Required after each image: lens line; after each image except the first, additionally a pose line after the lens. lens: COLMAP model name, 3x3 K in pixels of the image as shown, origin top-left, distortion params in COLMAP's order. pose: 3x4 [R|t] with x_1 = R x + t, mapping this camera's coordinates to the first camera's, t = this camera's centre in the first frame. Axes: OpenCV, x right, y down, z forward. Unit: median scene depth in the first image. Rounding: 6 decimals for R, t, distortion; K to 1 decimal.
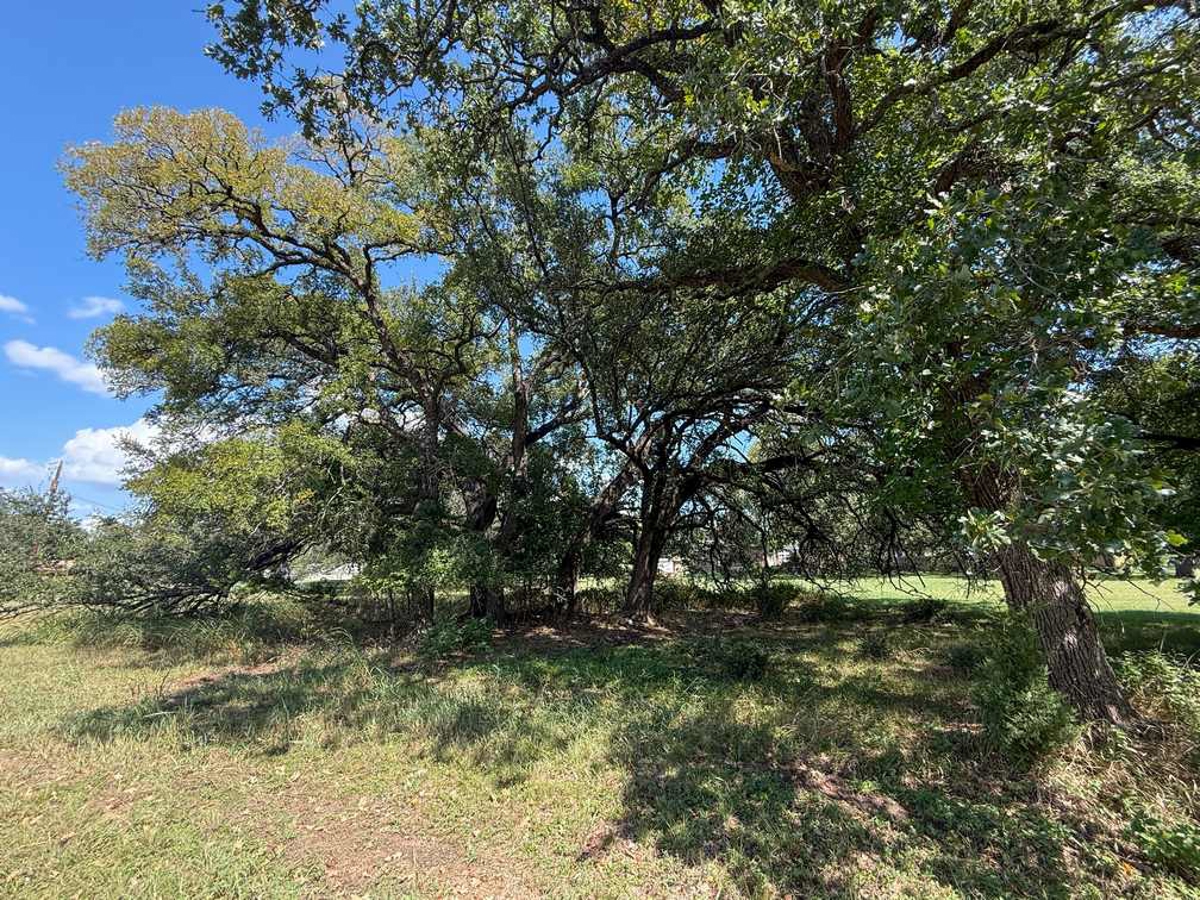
lens RADIAL K [[482.6, 0, 600.0], [0, 482.6, 450.0], [0, 0, 1]] dist [-0.000470, -0.000117]
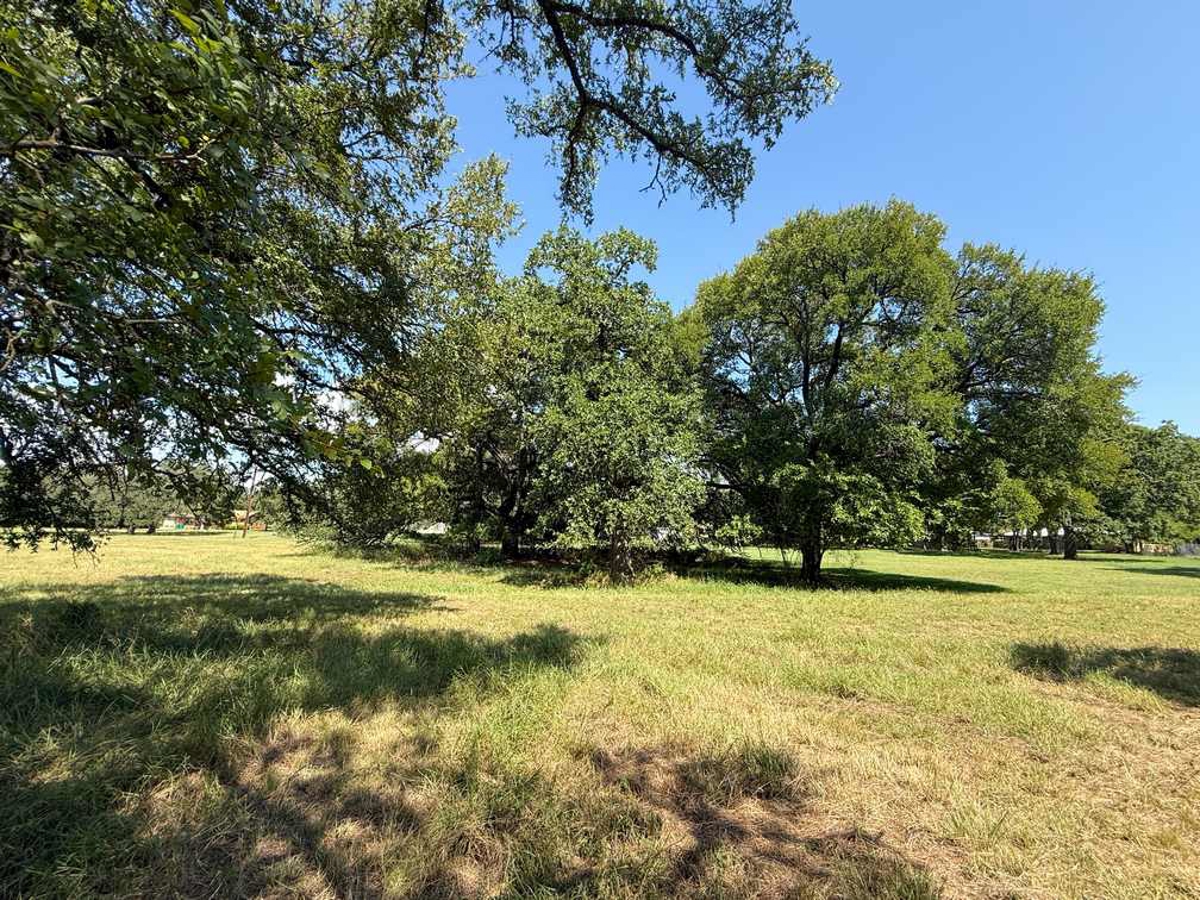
lens RADIAL K [[482.6, 0, 600.0], [0, 482.6, 450.0], [0, 0, 1]] dist [-0.000470, -0.000117]
pose [[0.990505, 0.022167, -0.135680, 0.480381], [-0.012726, 0.997462, 0.070058, -0.279278], [0.136889, -0.067666, 0.988273, -1.054635]]
